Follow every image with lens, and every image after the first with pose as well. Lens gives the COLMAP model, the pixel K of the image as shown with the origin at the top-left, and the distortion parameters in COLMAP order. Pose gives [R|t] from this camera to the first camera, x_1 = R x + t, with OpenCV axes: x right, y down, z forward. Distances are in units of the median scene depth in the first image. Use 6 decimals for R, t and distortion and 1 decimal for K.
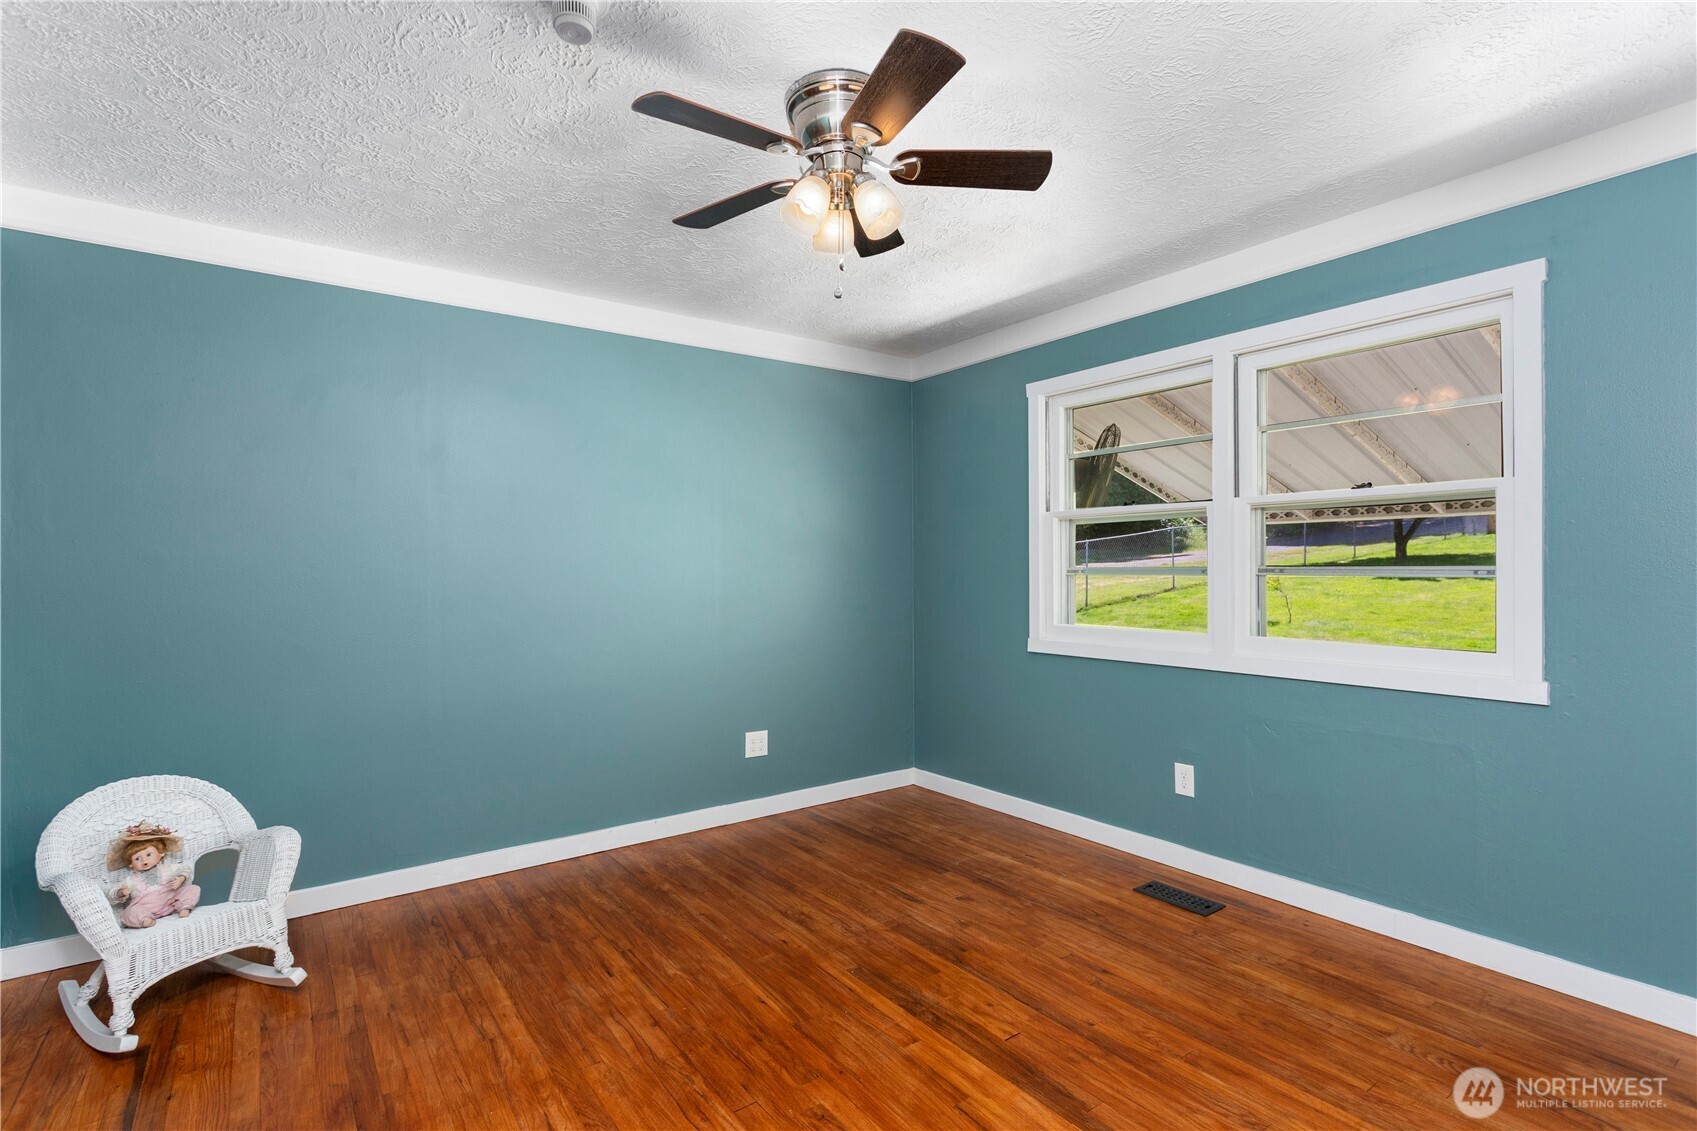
lens RADIAL K [[810.8, 0, 846.2], [0, 810.8, 566.7], [0, 0, 1]] dist [-0.001524, 0.001348]
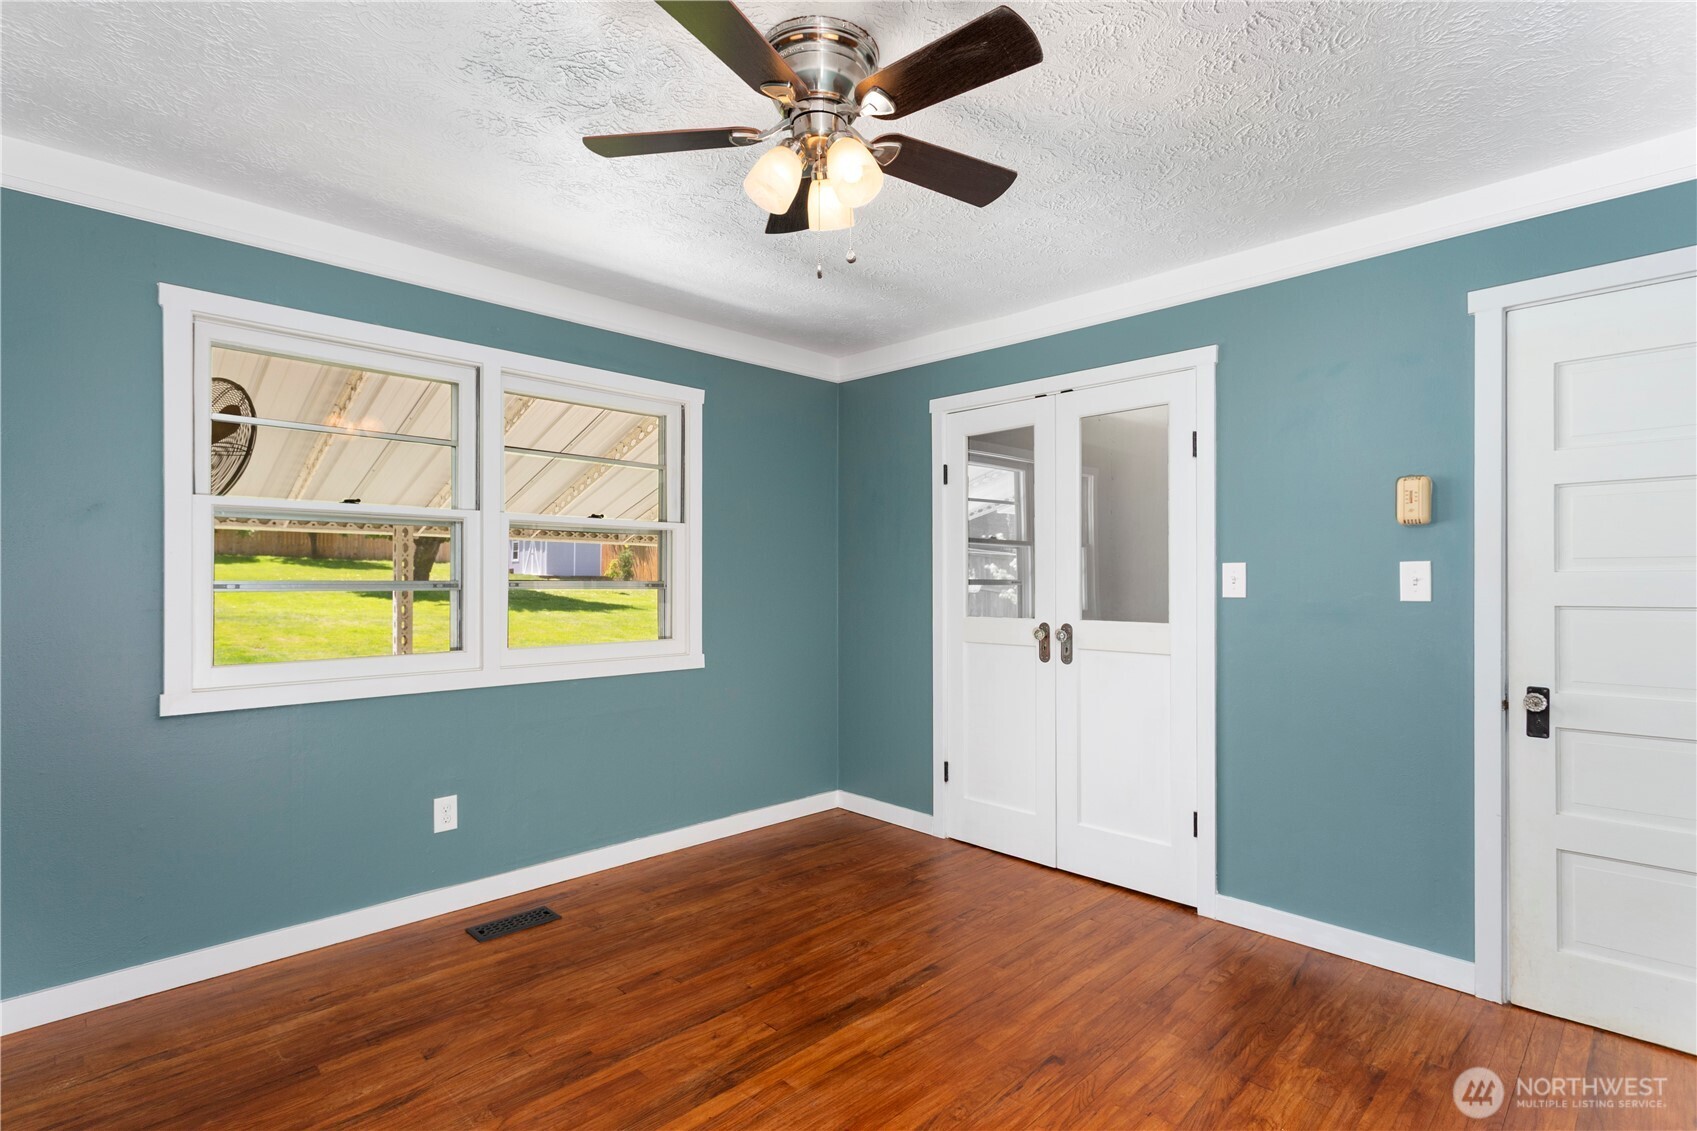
lens RADIAL K [[810.8, 0, 847.0], [0, 810.8, 582.6], [0, 0, 1]] dist [-0.001524, 0.001348]
pose [[-0.157484, 0.002878, 0.987517, -0.709185], [-0.003812, 0.999987, -0.003523, 0.004653], [-0.987514, -0.004319, -0.157471, 0.889214]]
